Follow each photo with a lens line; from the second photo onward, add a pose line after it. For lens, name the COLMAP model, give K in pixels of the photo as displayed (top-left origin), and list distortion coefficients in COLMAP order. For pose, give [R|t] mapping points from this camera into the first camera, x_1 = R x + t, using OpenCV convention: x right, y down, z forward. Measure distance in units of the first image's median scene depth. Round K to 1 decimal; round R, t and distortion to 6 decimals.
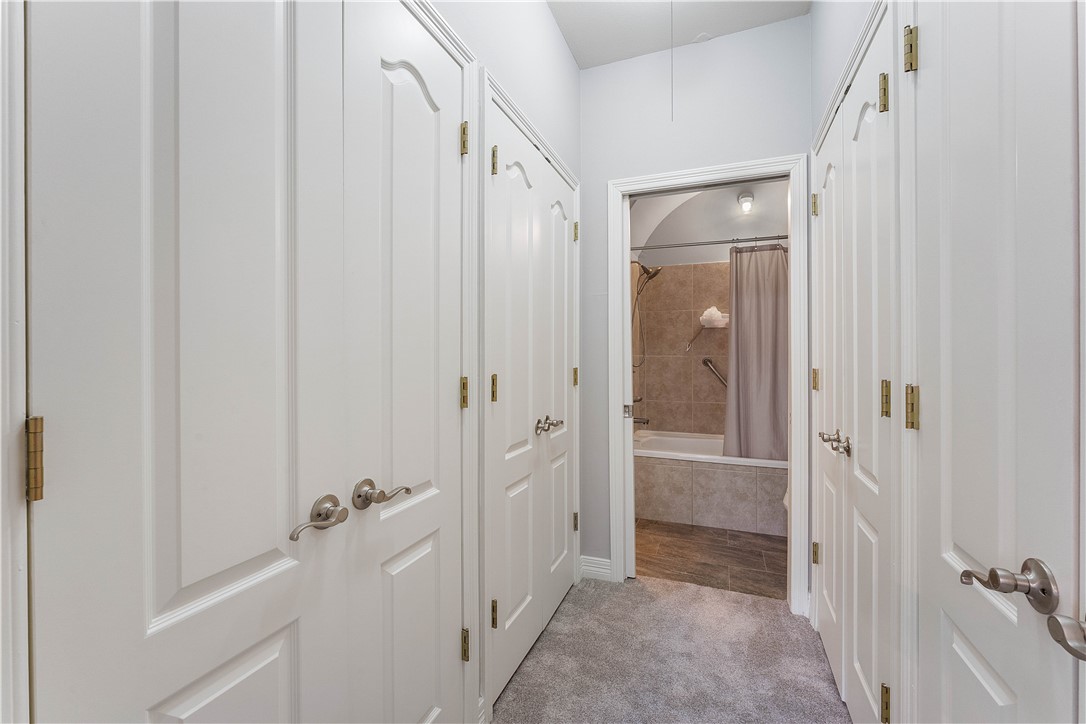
lens RADIAL K [[462.6, 0, 537.0], [0, 462.6, 355.6], [0, 0, 1]] dist [-0.002892, 0.001277]
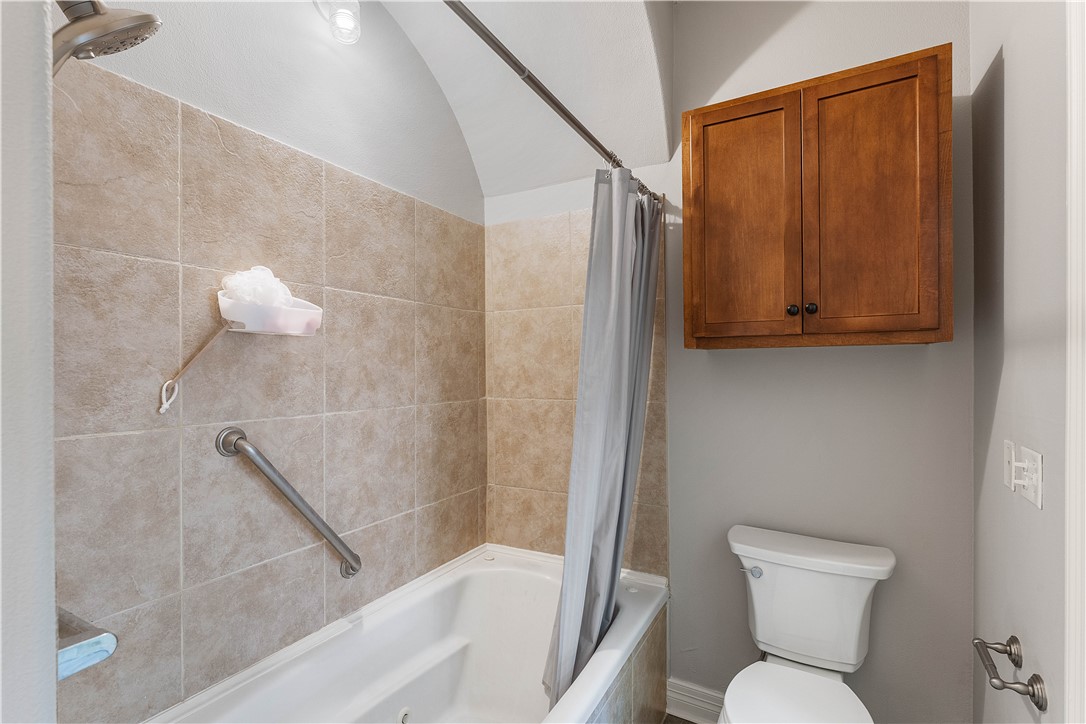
lens RADIAL K [[508.8, 0, 547.0], [0, 508.8, 363.5], [0, 0, 1]] dist [0.003837, -0.000991]
pose [[0.152737, 0.004910, 0.988255, 0.063875], [0.006091, 0.999964, -0.005910, -0.035124], [-0.988248, 0.006922, 0.152702, 0.737978]]
